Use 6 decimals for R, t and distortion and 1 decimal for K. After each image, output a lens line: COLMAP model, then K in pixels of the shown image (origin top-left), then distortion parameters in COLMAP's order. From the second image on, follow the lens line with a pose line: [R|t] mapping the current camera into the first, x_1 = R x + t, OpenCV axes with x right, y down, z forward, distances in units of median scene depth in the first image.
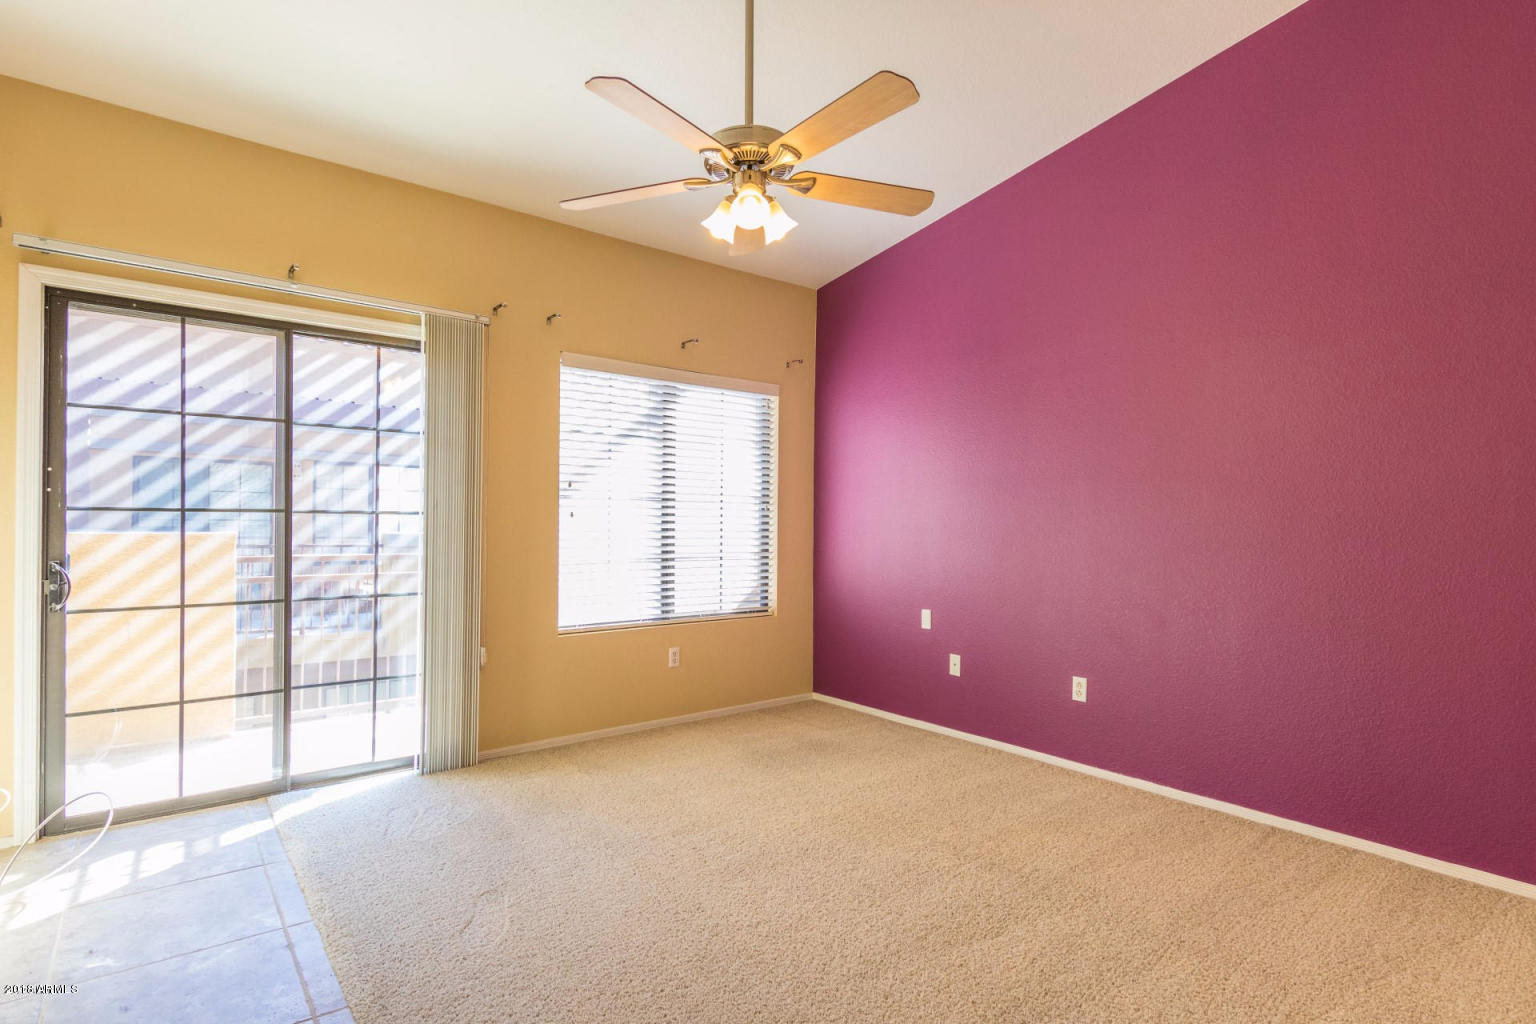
lens RADIAL K [[759.1, 0, 768.0], [0, 759.1, 512.0], [0, 0, 1]] dist [0.001338, -0.000078]
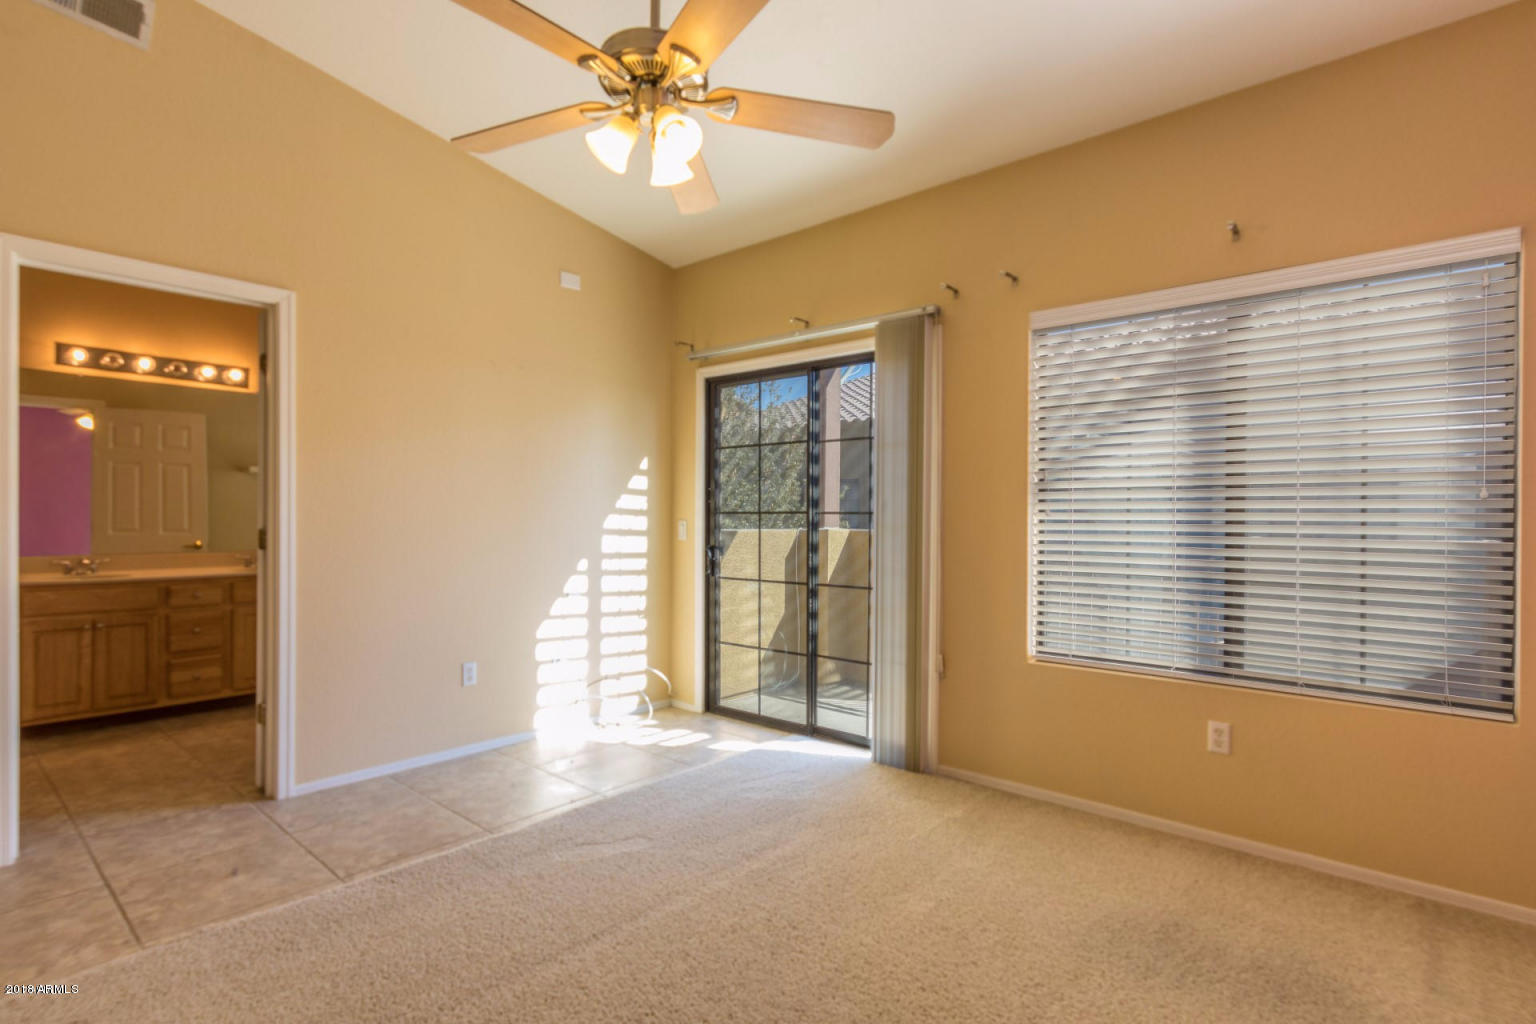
lens RADIAL K [[759.1, 0, 768.0], [0, 759.1, 512.0], [0, 0, 1]] dist [0.001338, -0.000078]
pose [[0.170552, -0.013952, -0.985250, 0.546594], [0.006652, 0.999893, -0.013008, 0.012597], [0.985326, -0.004335, 0.170627, 0.658230]]
